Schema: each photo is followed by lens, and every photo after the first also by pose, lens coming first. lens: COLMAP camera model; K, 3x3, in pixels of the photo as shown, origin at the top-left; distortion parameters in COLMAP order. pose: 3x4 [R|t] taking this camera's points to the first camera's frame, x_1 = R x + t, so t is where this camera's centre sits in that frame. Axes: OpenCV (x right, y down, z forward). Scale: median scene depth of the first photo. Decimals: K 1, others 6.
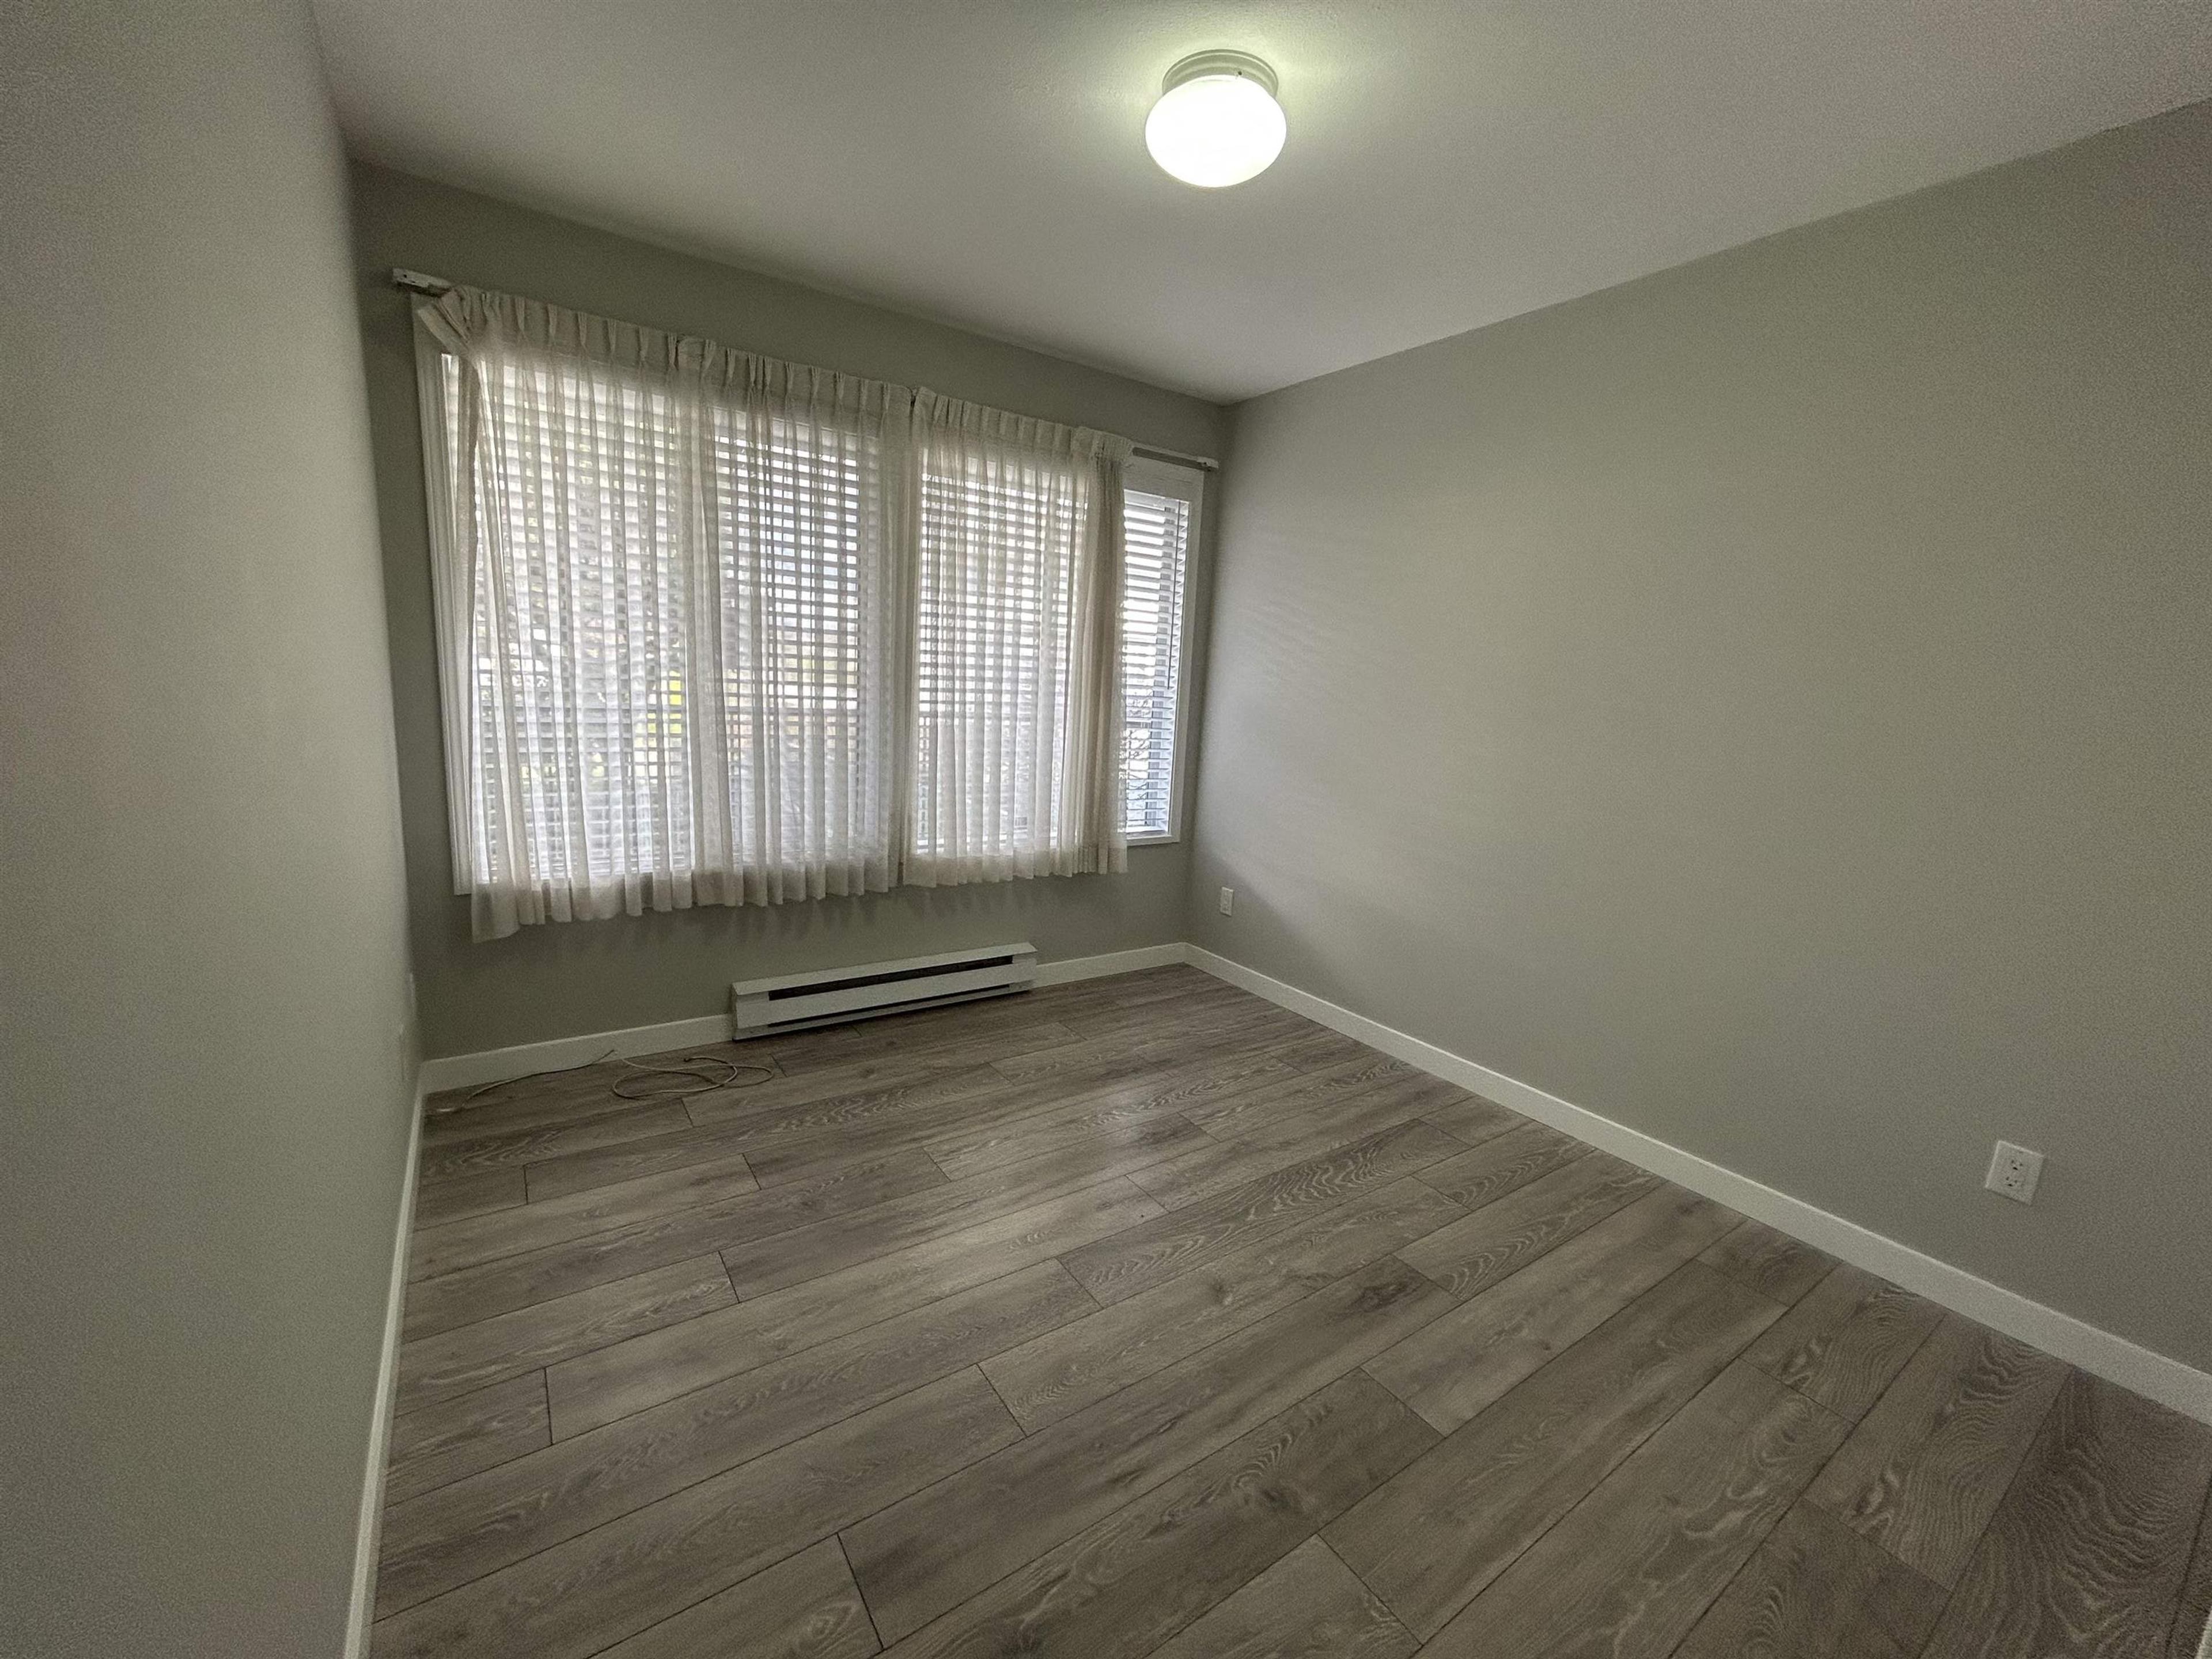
lens RADIAL K [[896.9, 0, 1108.5], [0, 896.9, 832.5], [0, 0, 1]] dist [-0.001724, 0.000953]
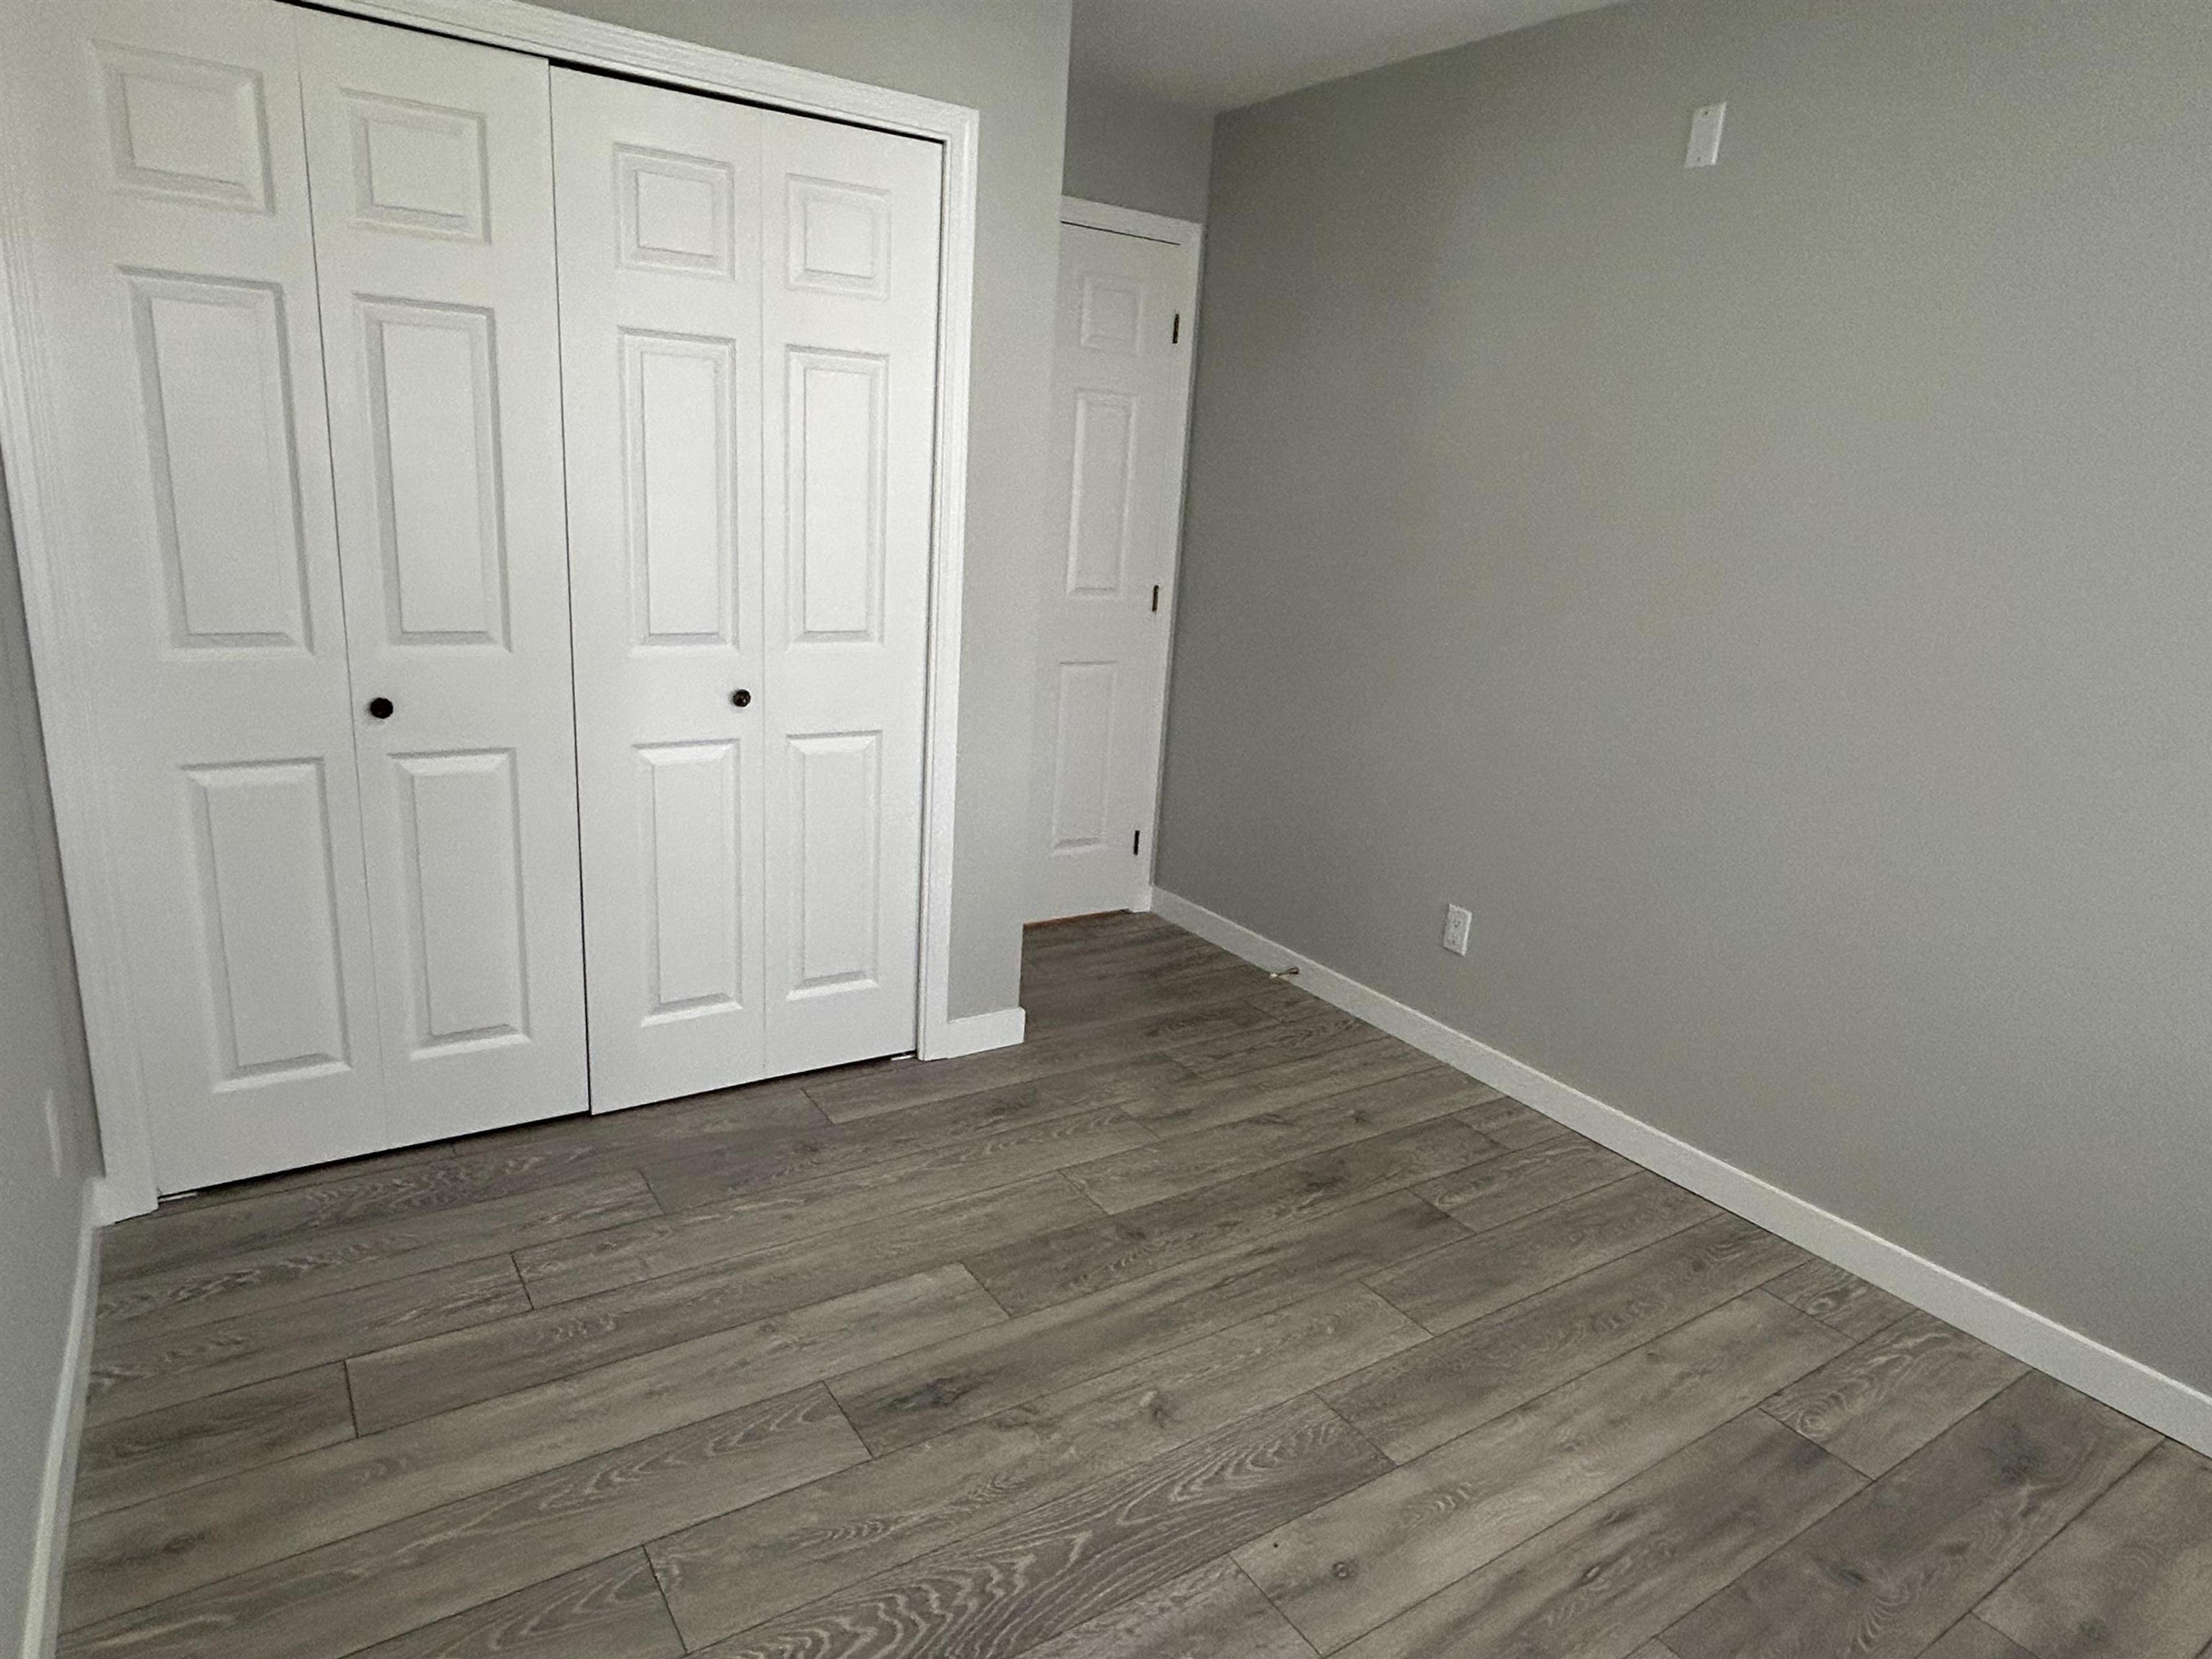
lens RADIAL K [[1319.2, 0, 1101.3], [0, 1319.2, 830.9], [0, 0, 1]] dist [-0.005310, -0.000899]
pose [[-0.992474, -0.121909, -0.011548, 0.181081], [-0.115280, 0.898356, 0.423872, -0.270584], [-0.041300, 0.422013, -0.905649, 1.343062]]
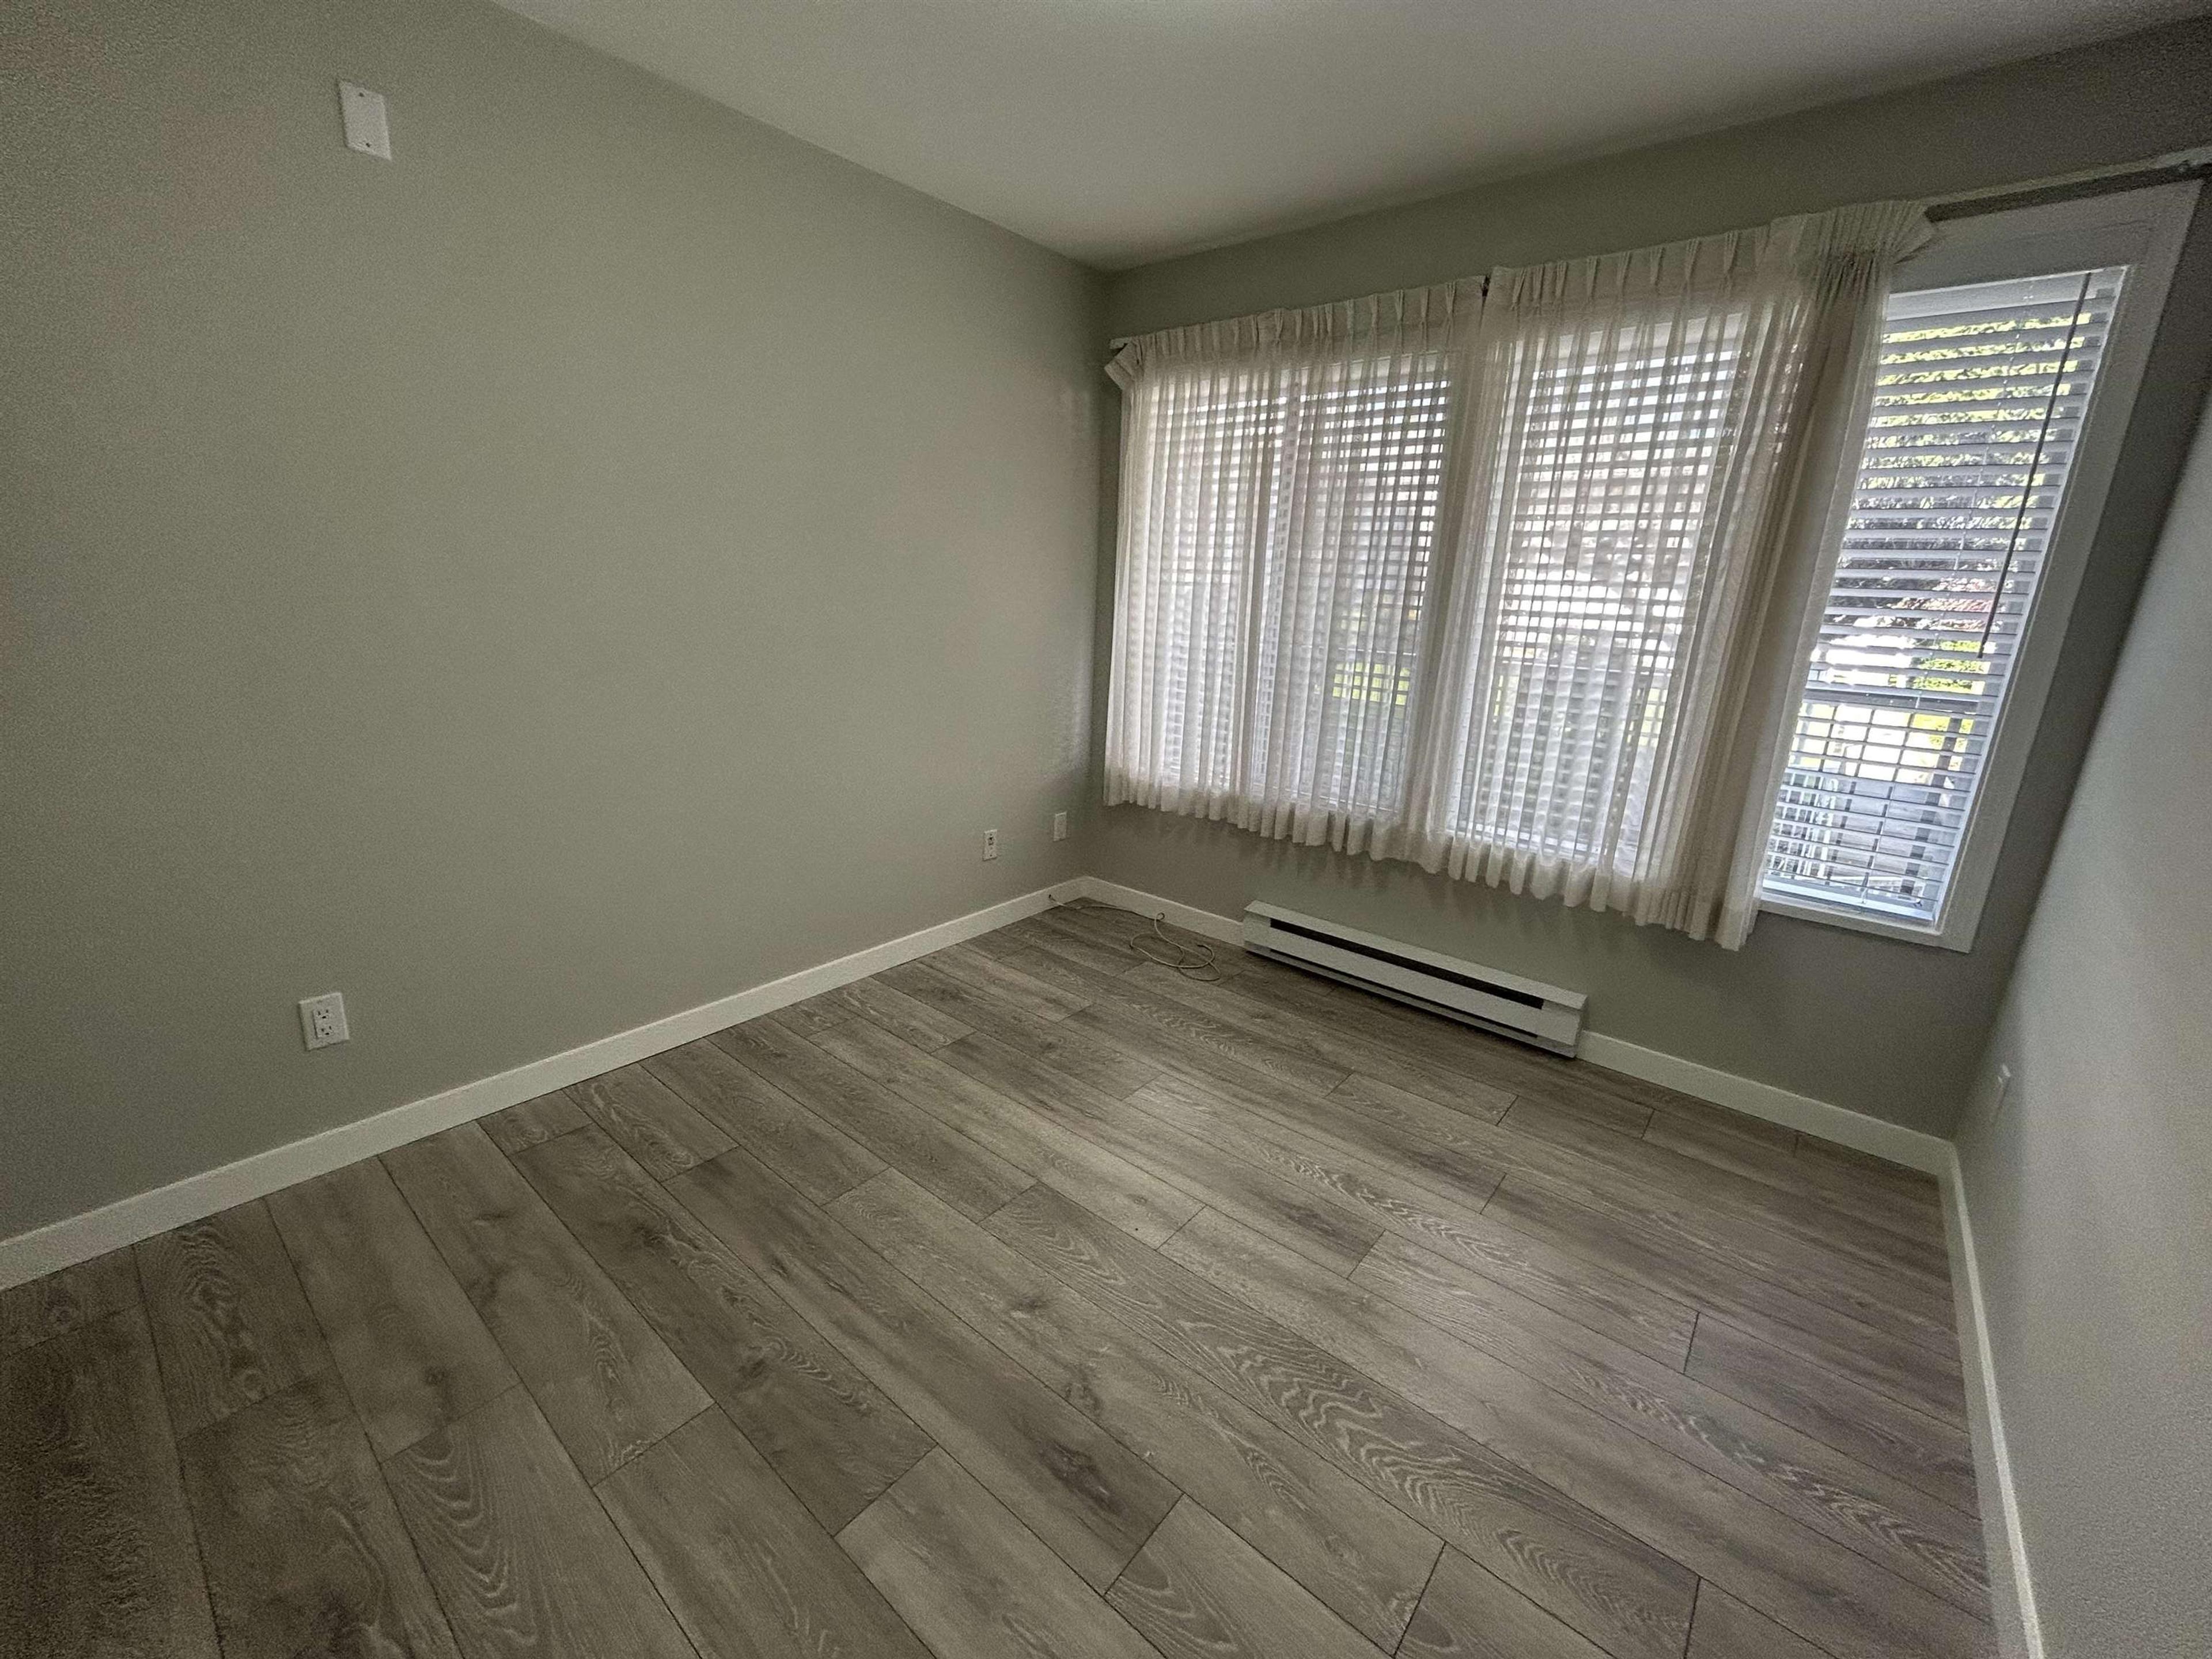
lens RADIAL K [[896.9, 0, 1101.7], [0, 896.9, 831.4], [0, 0, 1]] dist [-0.001724, 0.000953]
pose [[0.268992, 0.217691, -0.938219, 0.661256], [-0.191162, 0.966810, 0.169517, -0.080265], [0.943981, 0.133753, 0.301678, 0.557223]]
